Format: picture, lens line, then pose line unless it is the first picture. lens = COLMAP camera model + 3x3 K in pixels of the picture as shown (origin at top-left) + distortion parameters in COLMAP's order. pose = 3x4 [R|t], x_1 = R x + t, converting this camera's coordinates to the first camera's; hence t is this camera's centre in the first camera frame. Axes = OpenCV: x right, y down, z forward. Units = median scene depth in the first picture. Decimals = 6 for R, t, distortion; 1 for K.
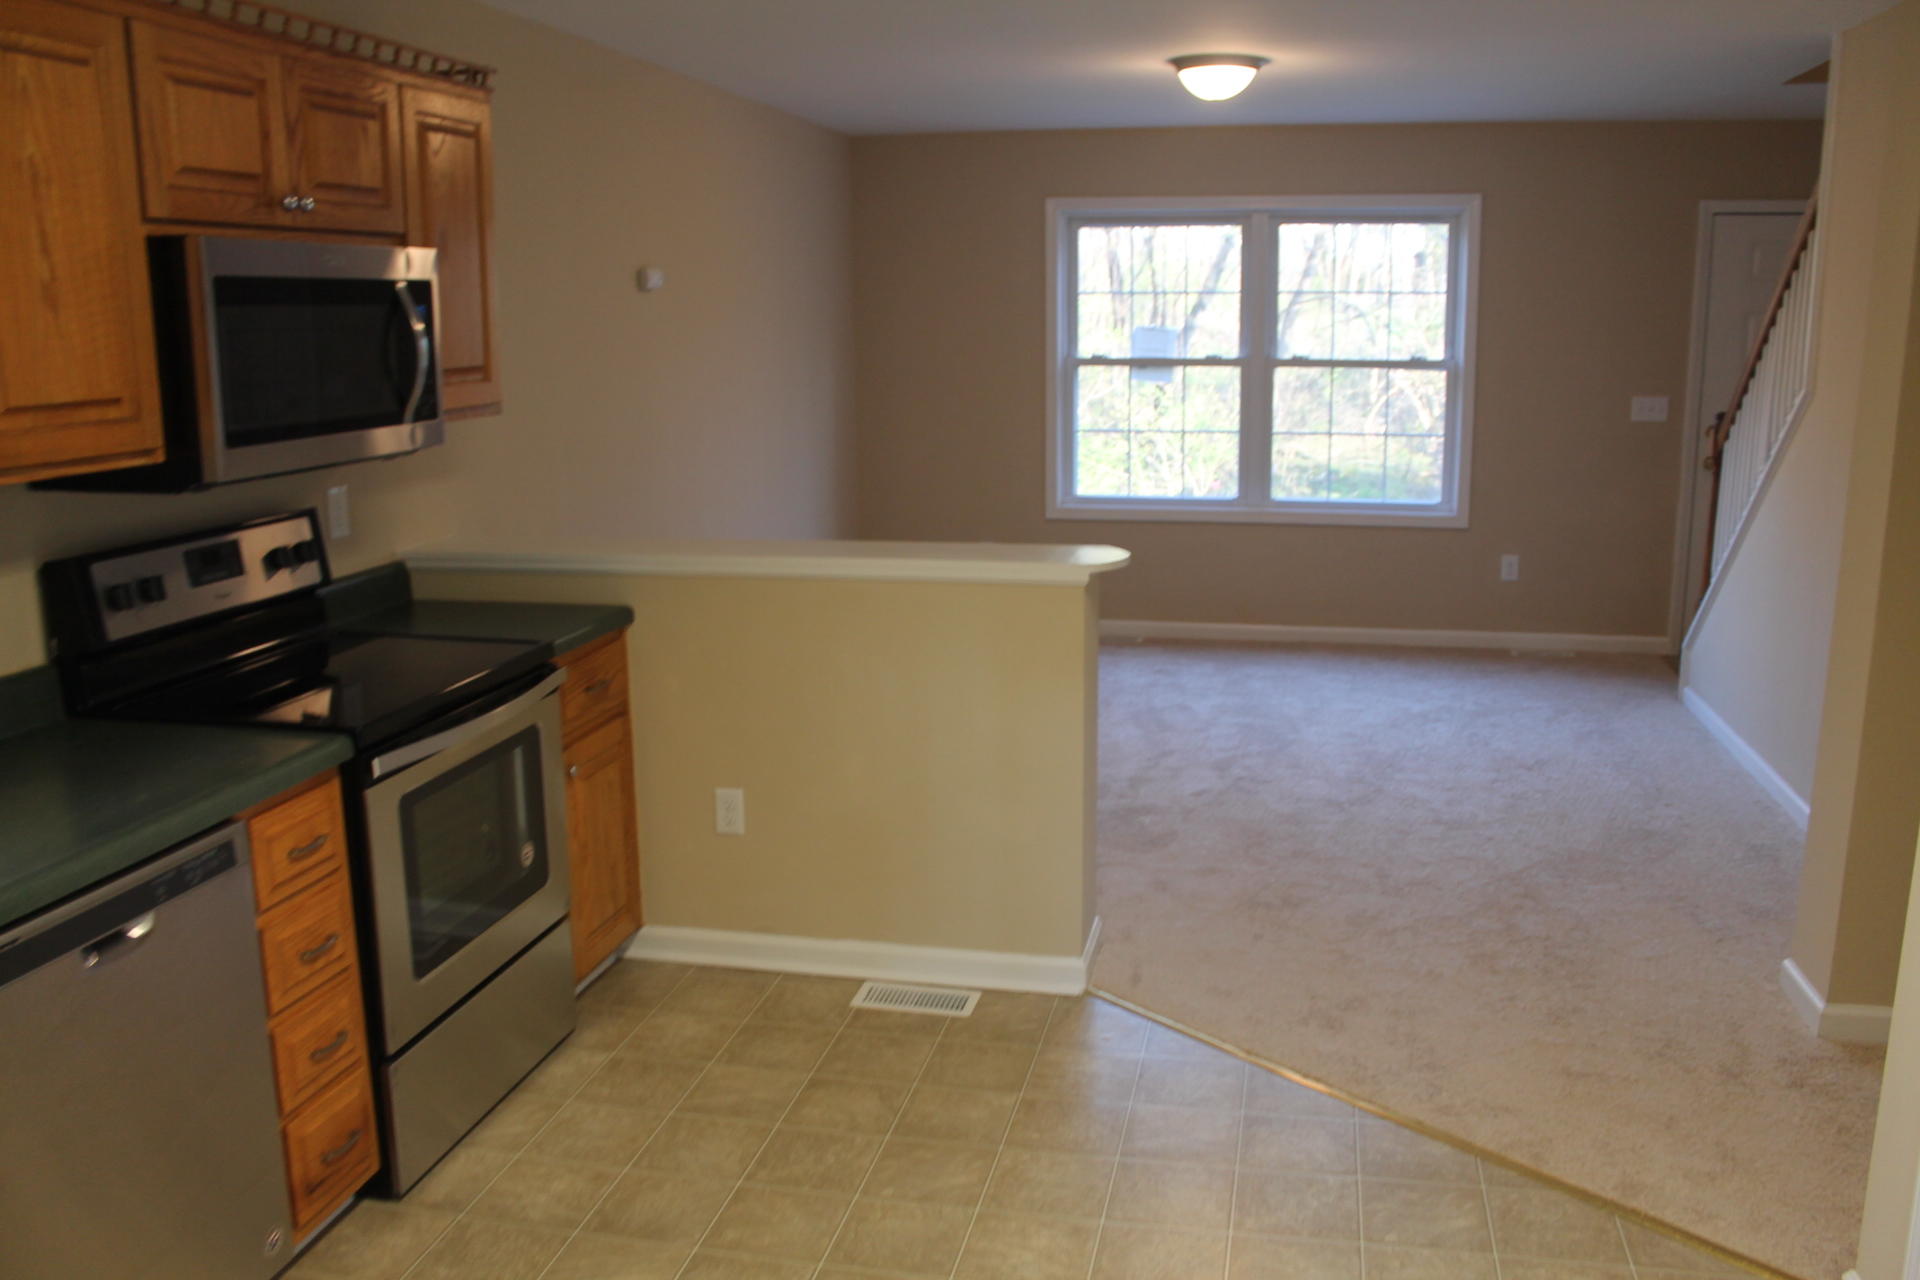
lens RADIAL K [[1611.3, 0, 963.8], [0, 1611.3, 655.8], [0, 0, 1]] dist [-0.165955, 0.147267]
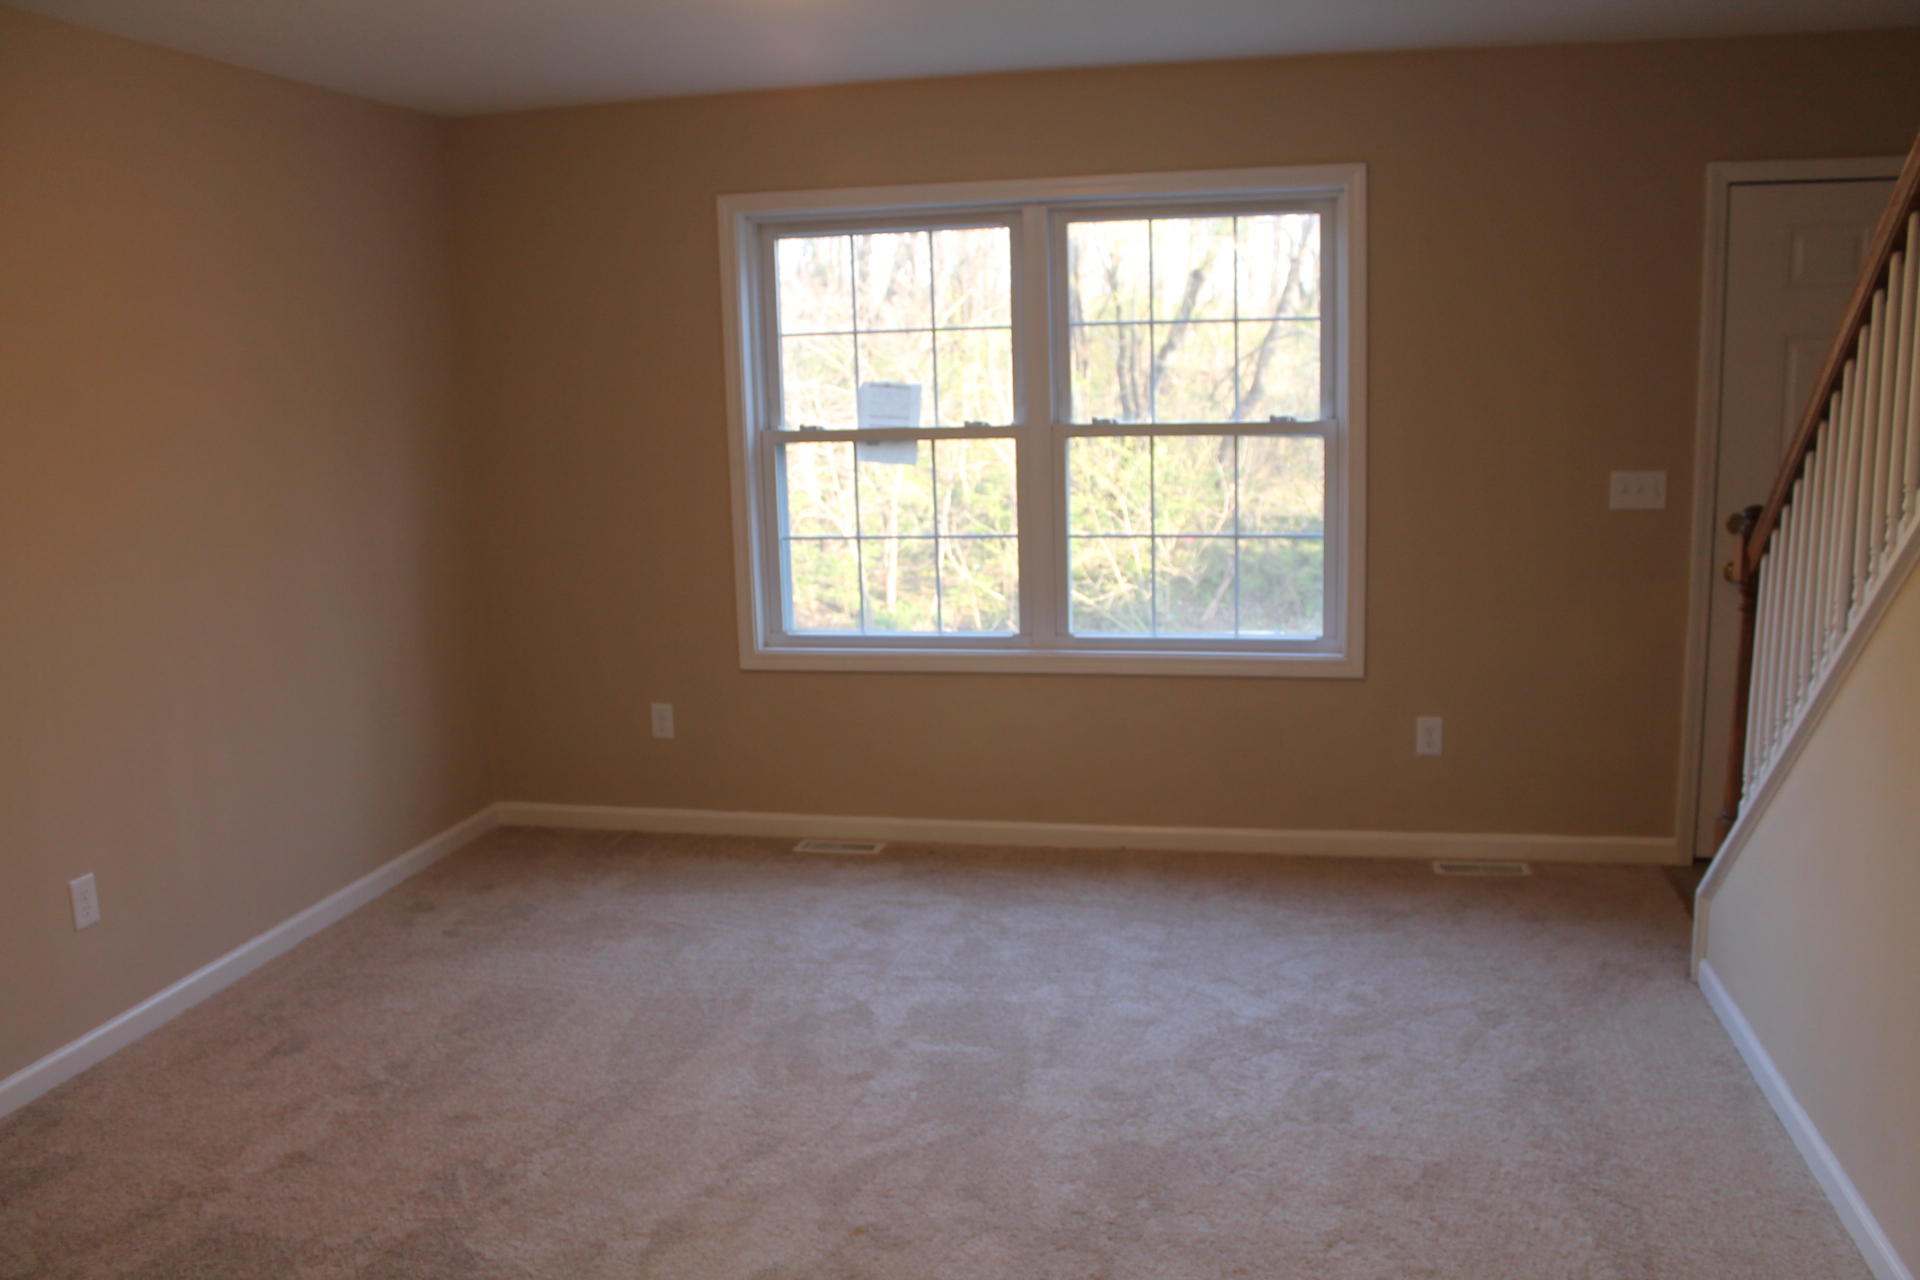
lens RADIAL K [[1611.3, 0, 963.8], [0, 1611.3, 655.8], [0, 0, 1]] dist [-0.165955, 0.147267]
pose [[0.999750, -0.020194, -0.009566, 0.158727], [0.019925, 0.999426, -0.027413, -0.073897], [0.010114, 0.027216, 0.999578, 0.339095]]
